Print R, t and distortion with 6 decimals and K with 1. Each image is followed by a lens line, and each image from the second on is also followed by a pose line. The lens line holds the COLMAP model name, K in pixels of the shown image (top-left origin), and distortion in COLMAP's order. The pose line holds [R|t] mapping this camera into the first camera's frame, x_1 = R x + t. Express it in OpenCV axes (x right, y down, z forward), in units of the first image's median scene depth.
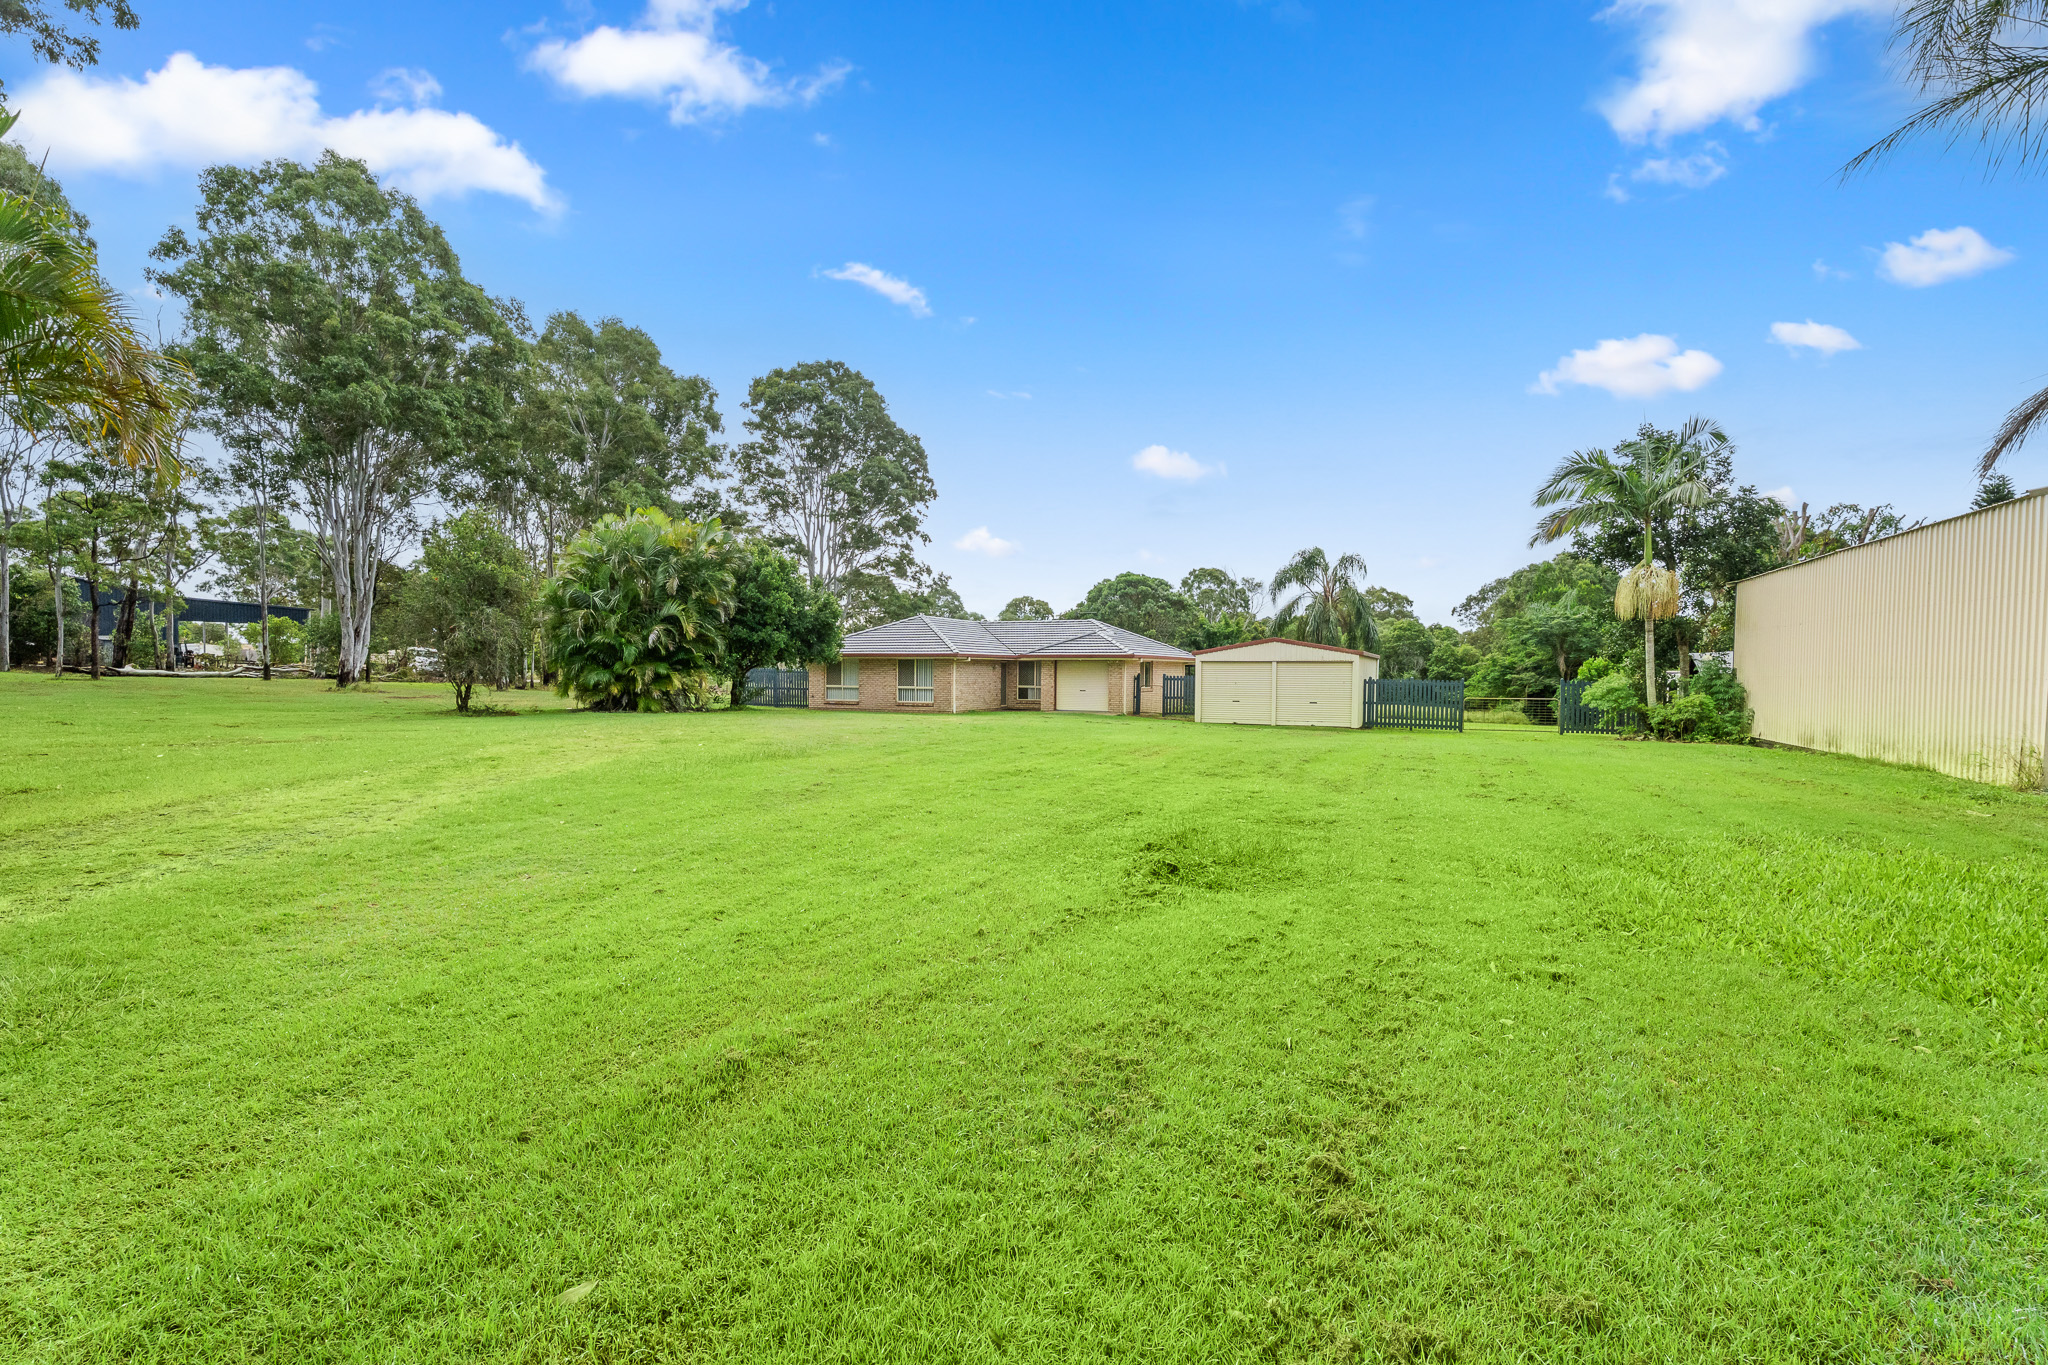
lens RADIAL K [[904.9, 0, 1024.4], [0, 904.9, 688.6], [0, 0, 1]] dist [0.002604, 0.000050]
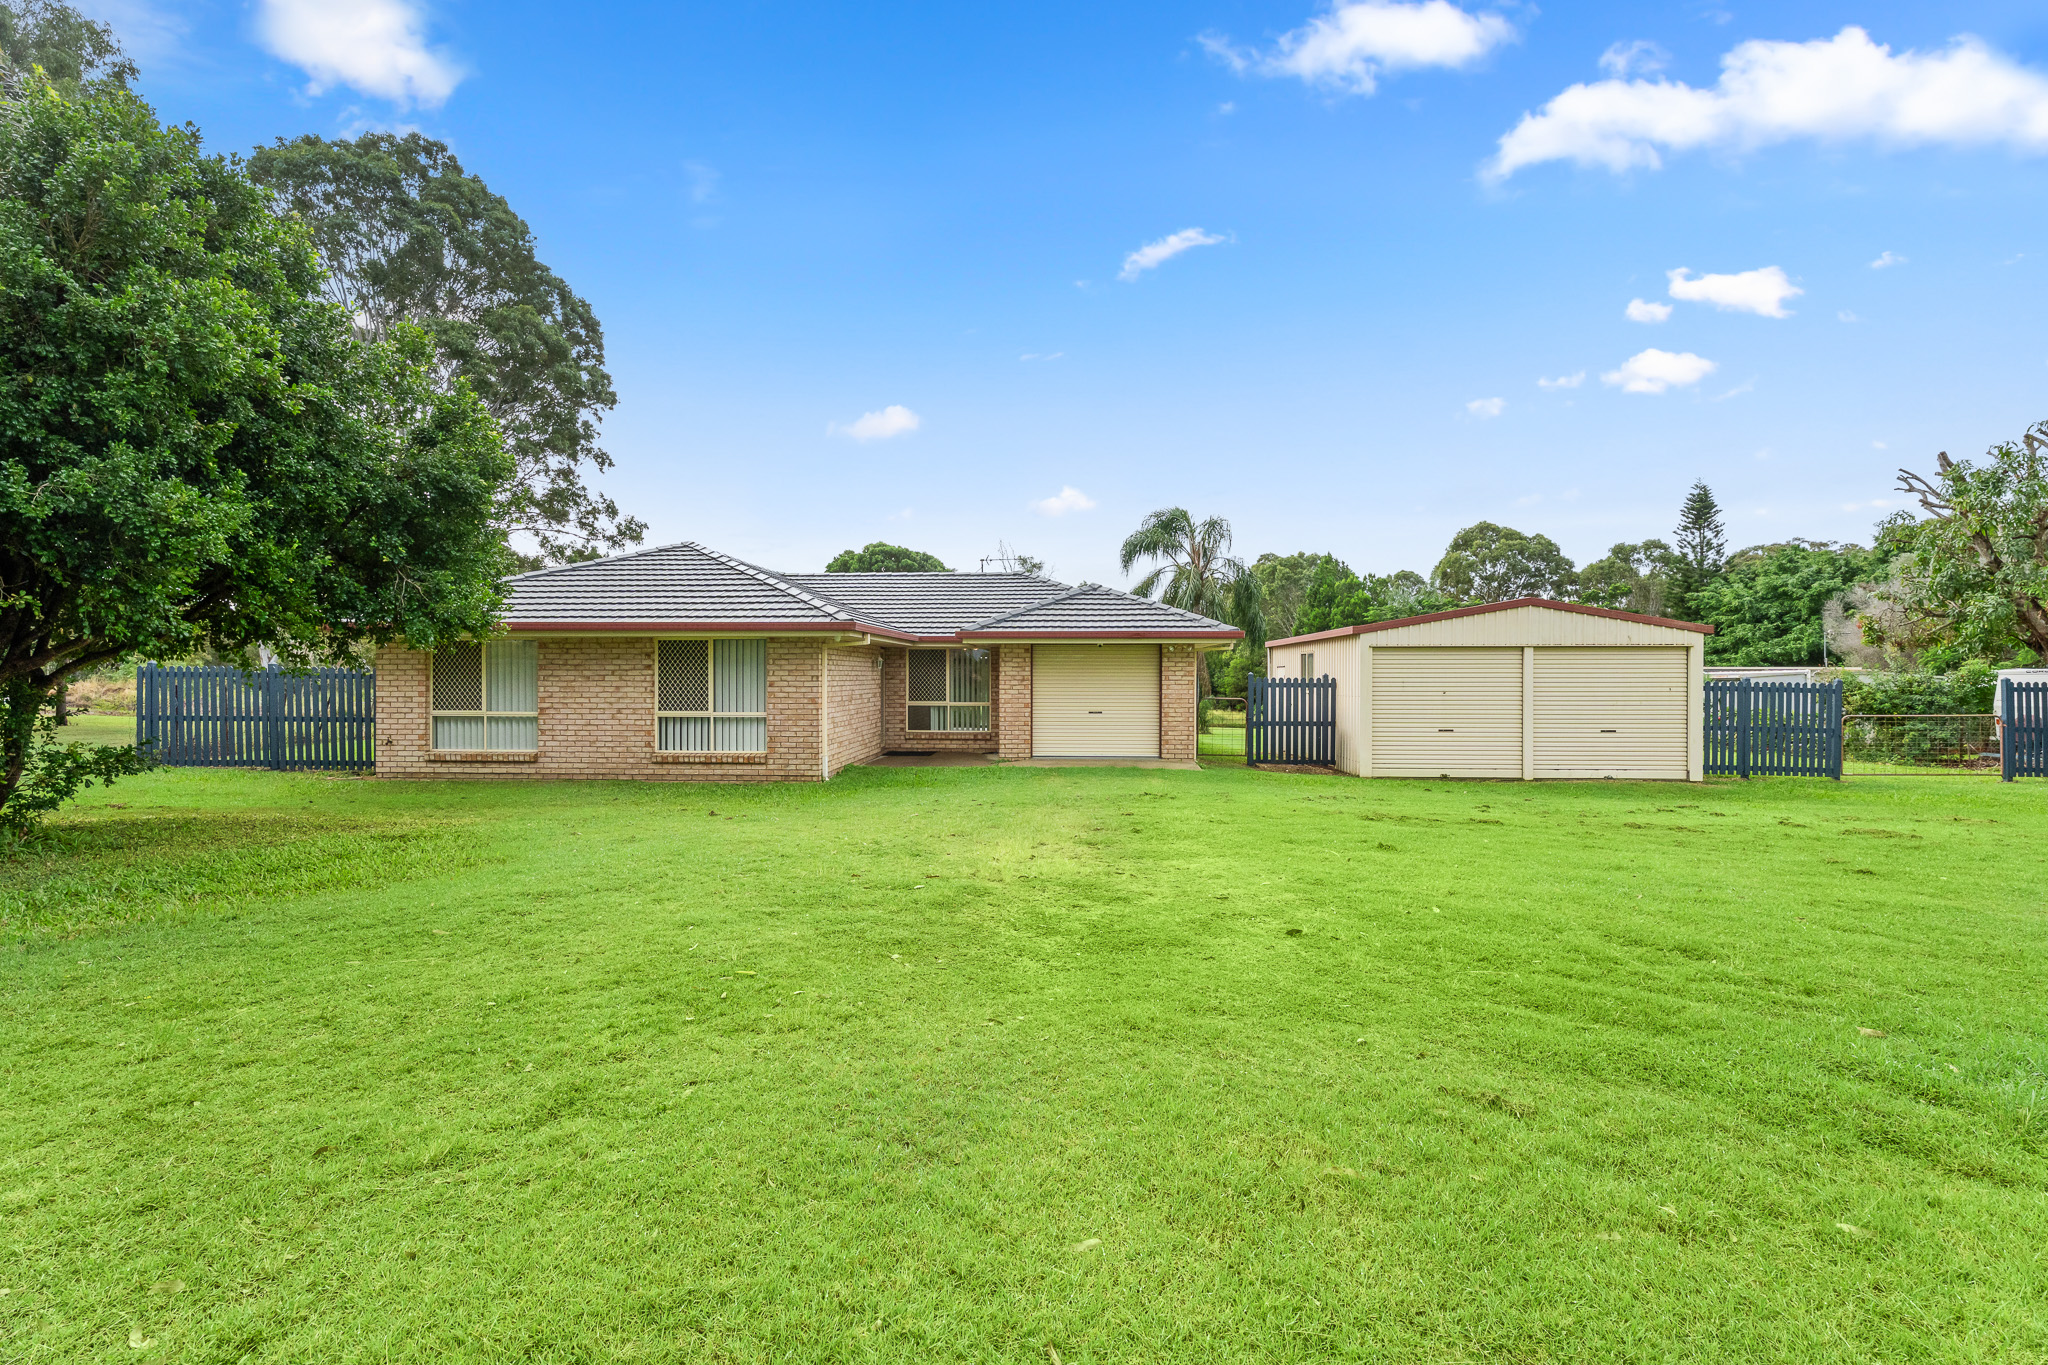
lens RADIAL K [[904.9, 0, 1023.6], [0, 904.9, 669.9], [0, 0, 1]] dist [0.002604, 0.000050]
pose [[0.927823, -0.003956, 0.372999, -0.132836], [0.011865, 0.999751, -0.018910, -0.010657], [-0.372831, 0.021971, 0.927639, 0.566355]]
